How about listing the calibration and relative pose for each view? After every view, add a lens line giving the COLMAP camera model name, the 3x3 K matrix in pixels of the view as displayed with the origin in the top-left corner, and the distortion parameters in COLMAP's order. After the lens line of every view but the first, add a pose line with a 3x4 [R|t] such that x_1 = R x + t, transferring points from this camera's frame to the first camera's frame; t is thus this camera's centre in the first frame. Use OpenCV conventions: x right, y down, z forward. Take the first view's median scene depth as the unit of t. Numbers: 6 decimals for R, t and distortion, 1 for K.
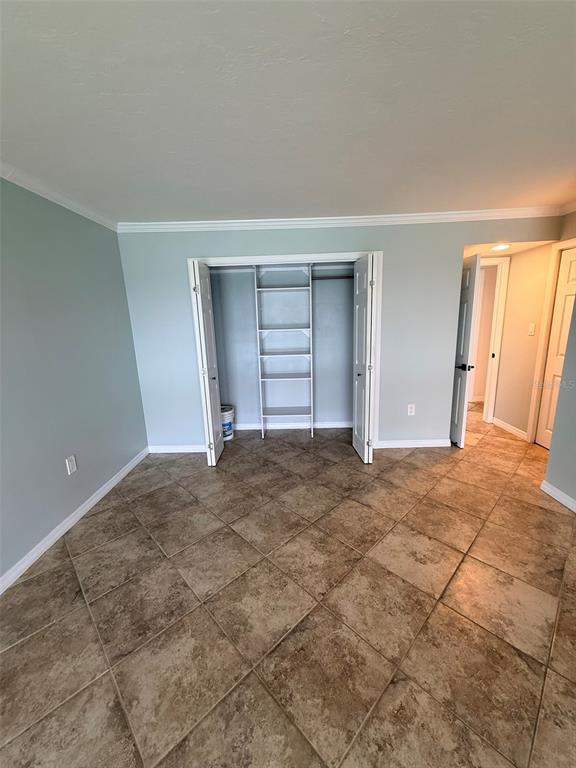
lens RADIAL K [[305.4, 0, 290.3], [0, 305.4, 383.0], [0, 0, 1]] dist [0.000994, -0.000054]
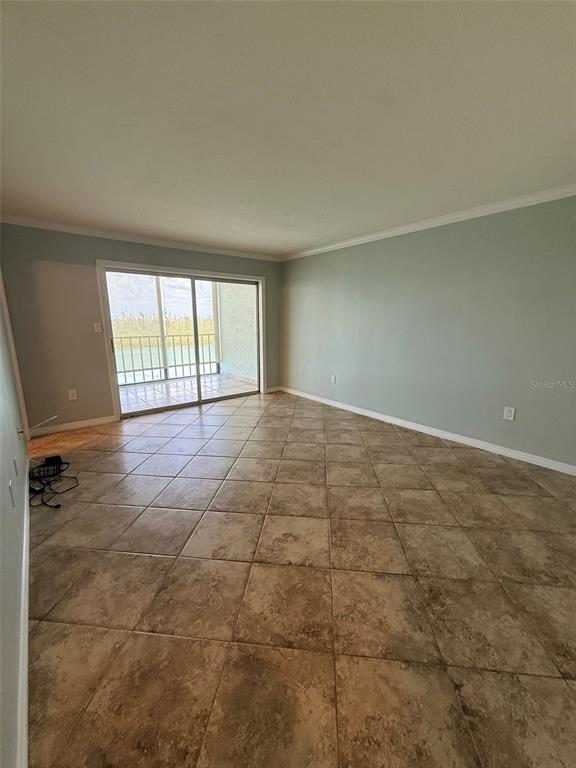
lens RADIAL K [[305.4, 0, 285.4], [0, 305.4, 380.7], [0, 0, 1]] dist [0.000994, -0.000054]
pose [[-0.771319, 0.156665, -0.616865, 0.715712], [-0.110271, 0.921676, 0.371959, -0.216464], [0.626823, 0.354921, -0.693631, 1.099661]]
